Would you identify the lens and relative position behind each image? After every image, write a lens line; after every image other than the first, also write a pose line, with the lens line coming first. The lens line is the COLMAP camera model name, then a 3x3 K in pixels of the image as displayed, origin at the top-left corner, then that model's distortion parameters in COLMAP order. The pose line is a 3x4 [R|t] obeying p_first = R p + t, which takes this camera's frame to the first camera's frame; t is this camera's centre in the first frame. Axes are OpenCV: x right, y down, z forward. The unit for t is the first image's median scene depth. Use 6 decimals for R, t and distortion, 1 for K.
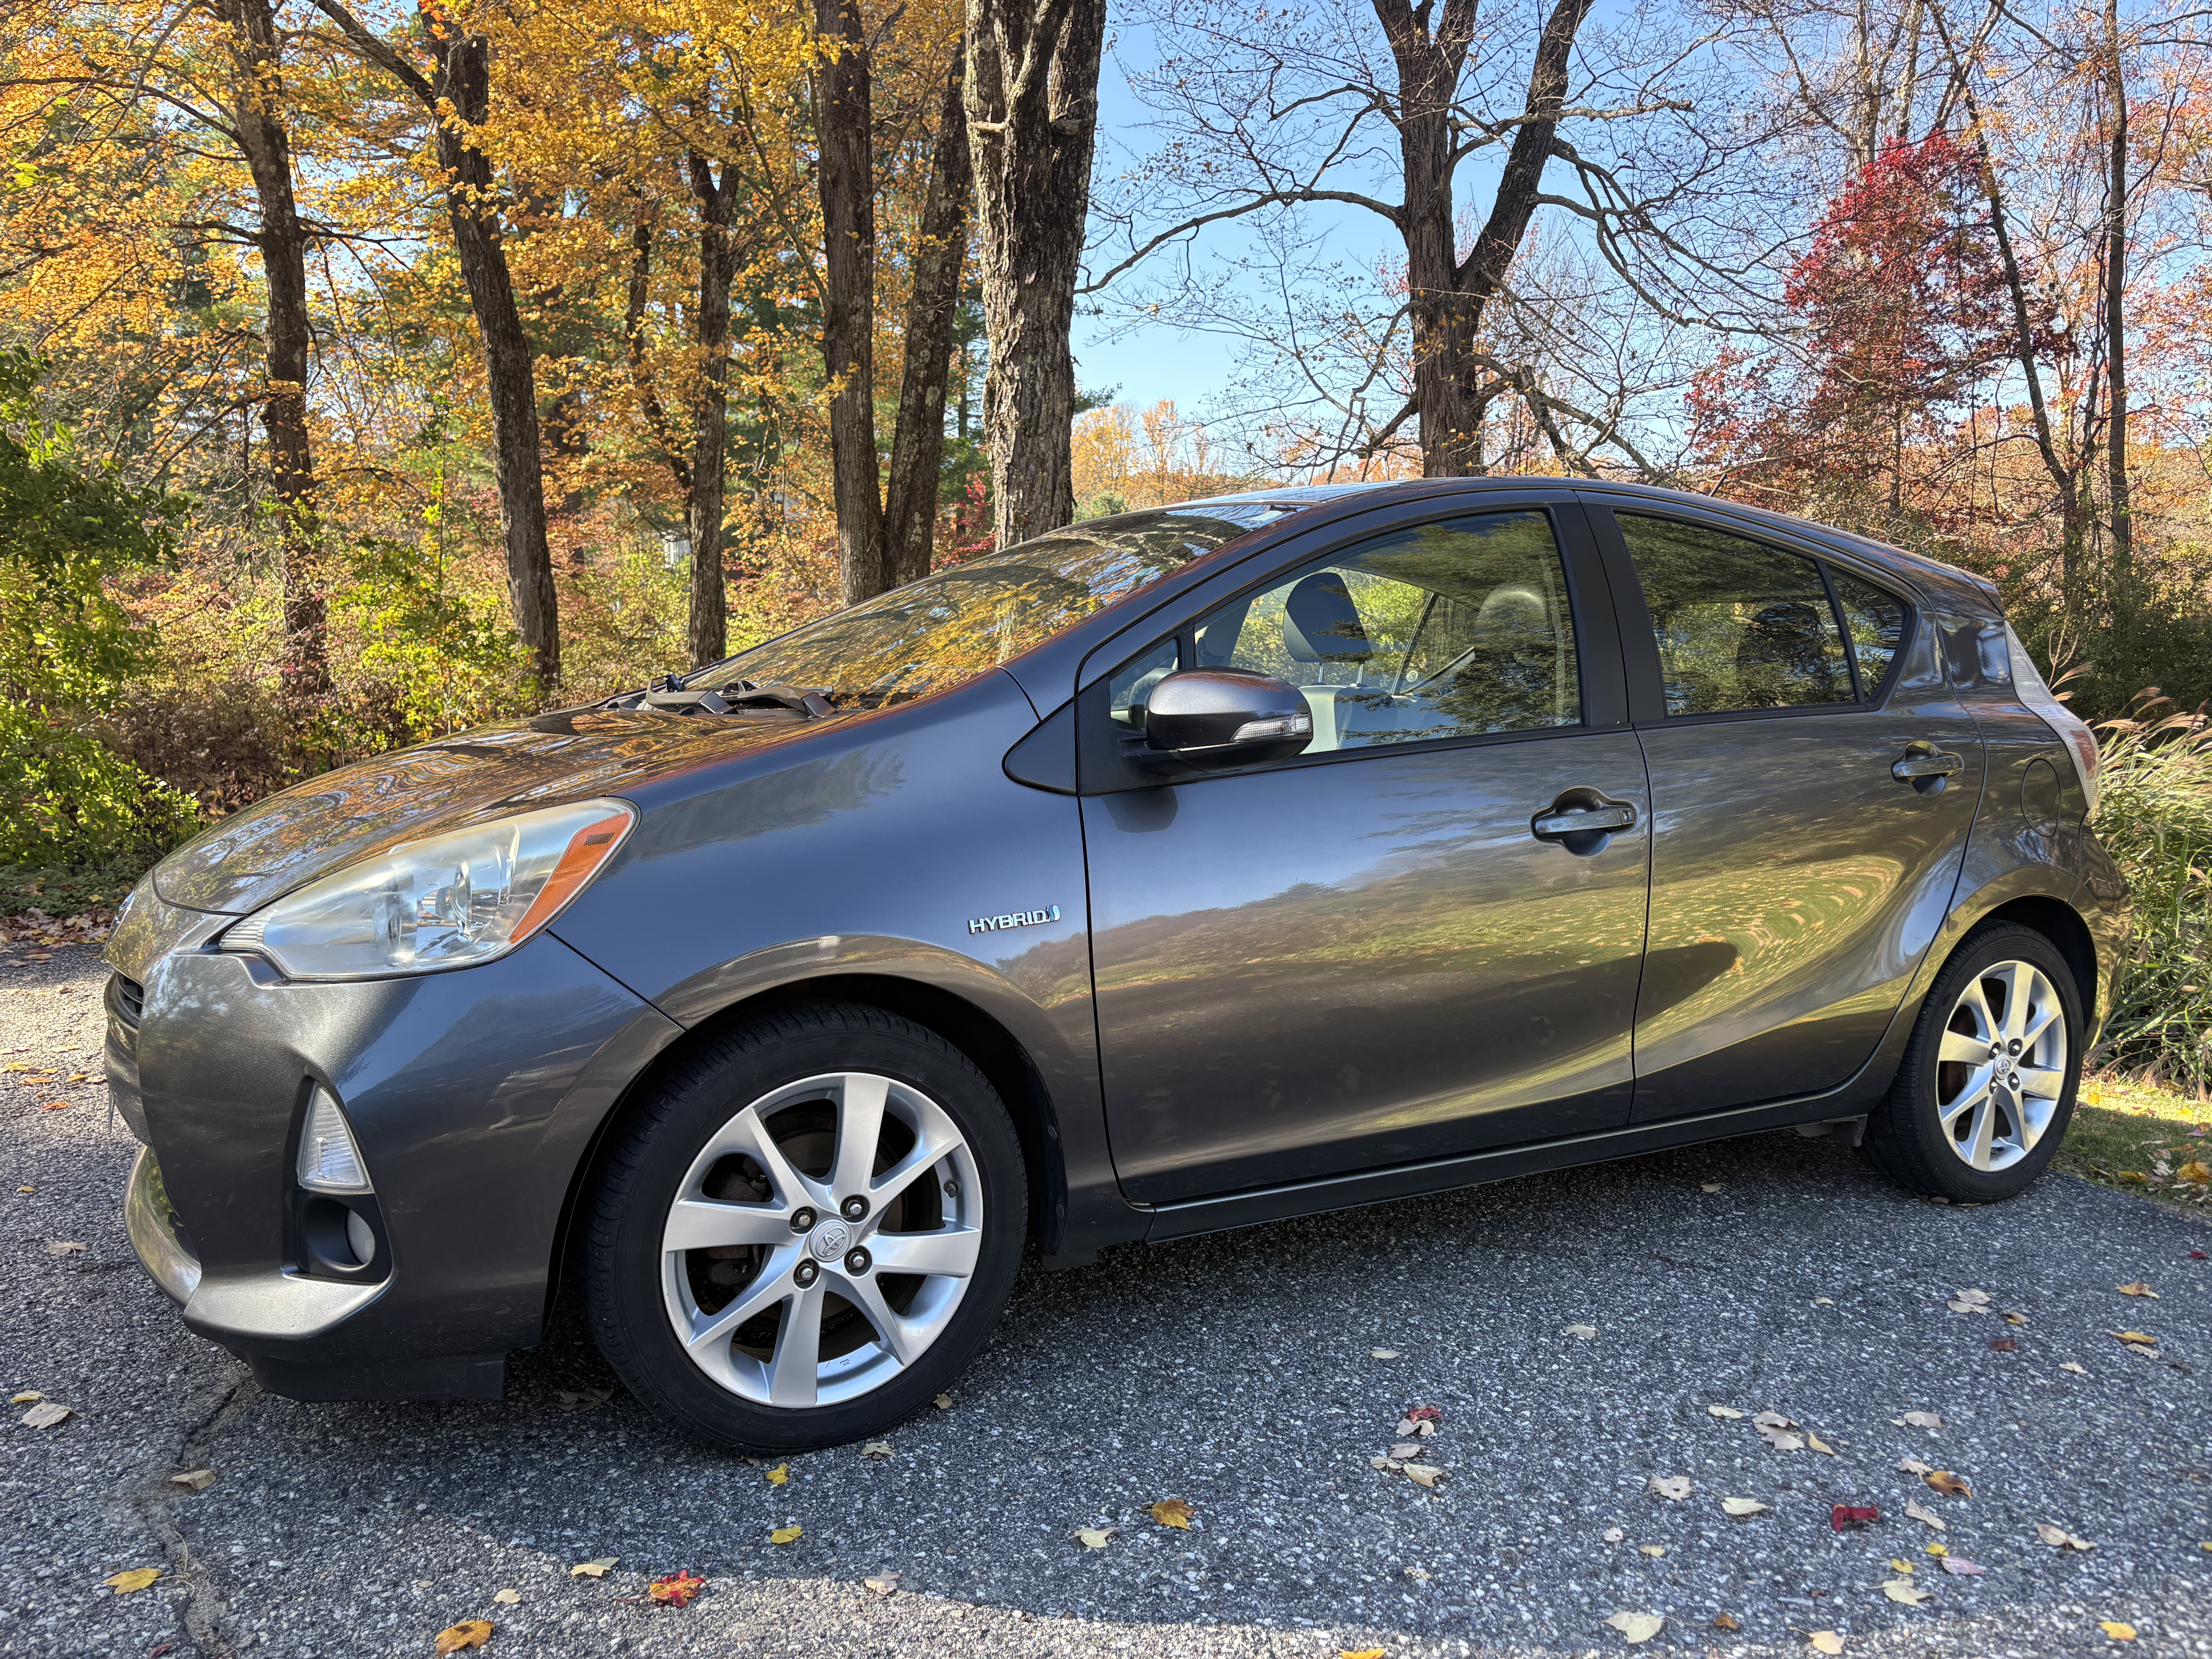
lens RADIAL K [[1639.3, 0, 1155.8], [0, 1639.3, 830.5], [0, 0, 1]] dist [0.033231, -0.032012]
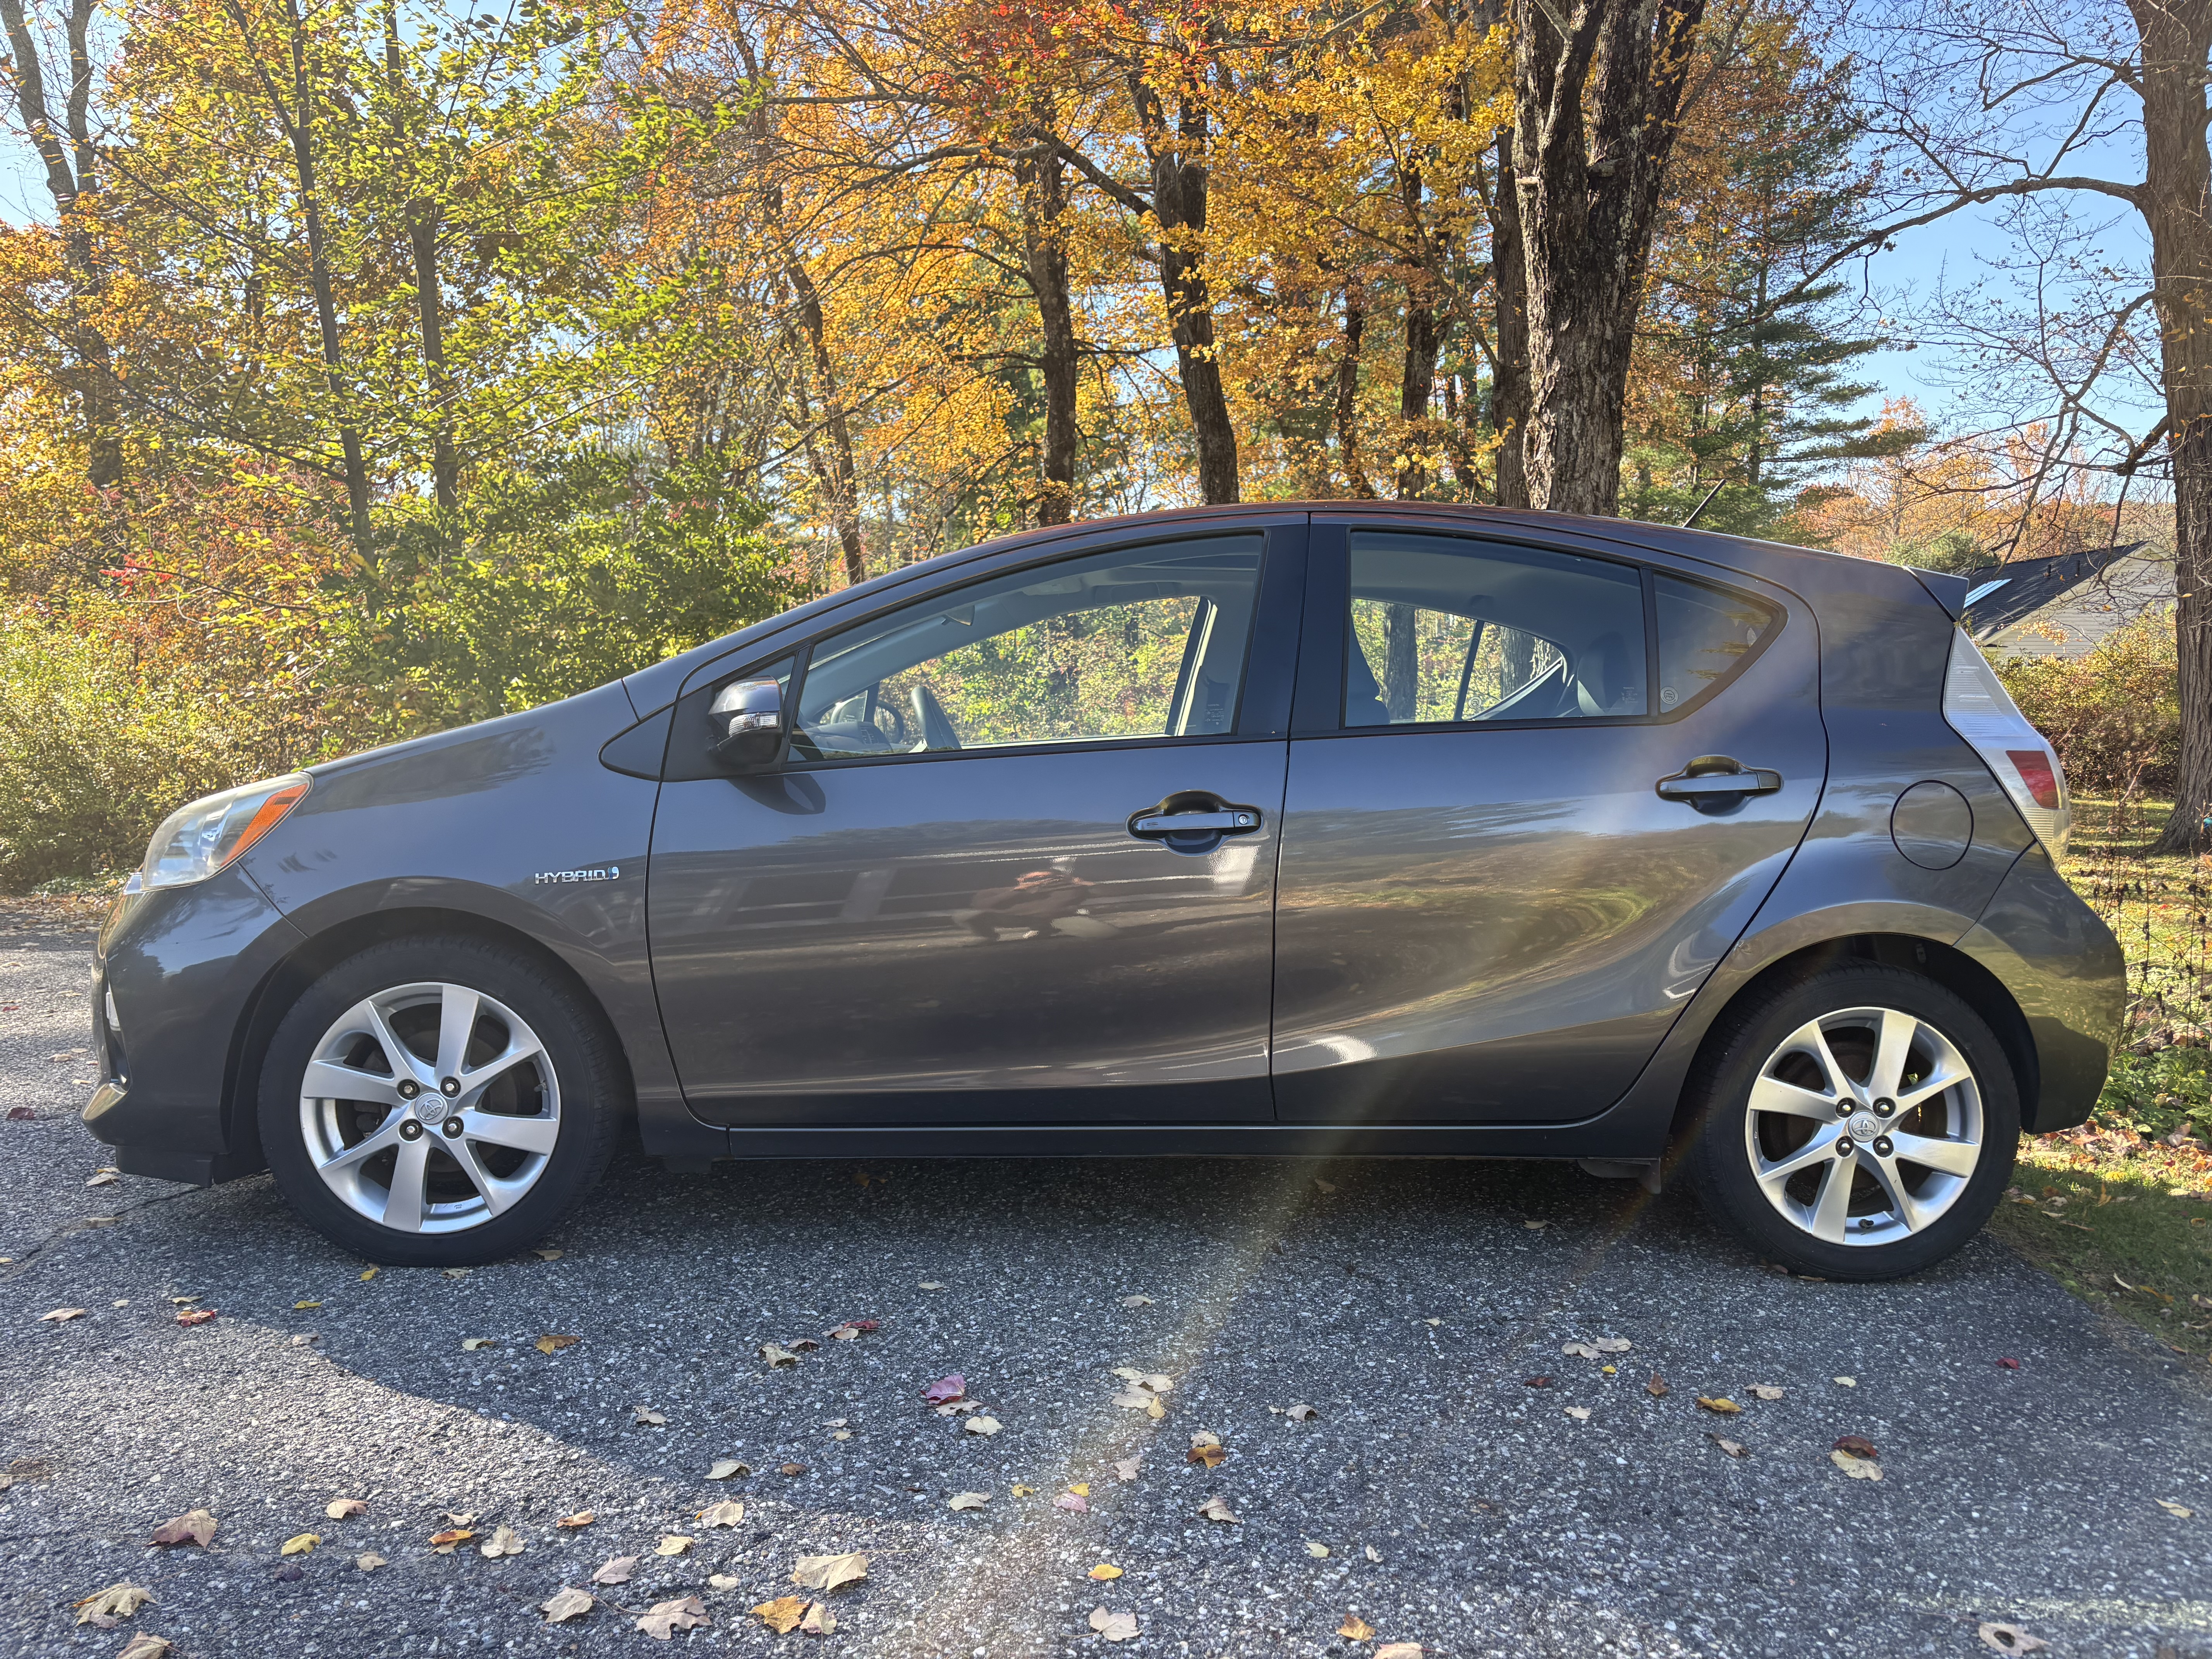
lens RADIAL K [[1639.3, 0, 1155.8], [0, 1639.3, 830.5], [0, 0, 1]] dist [0.033231, -0.032012]
pose [[0.893096, 0.024005, -0.449225, 0.574399], [-0.039708, 0.998884, -0.025566, 0.022016], [0.448110, 0.040671, 0.893053, 0.037595]]
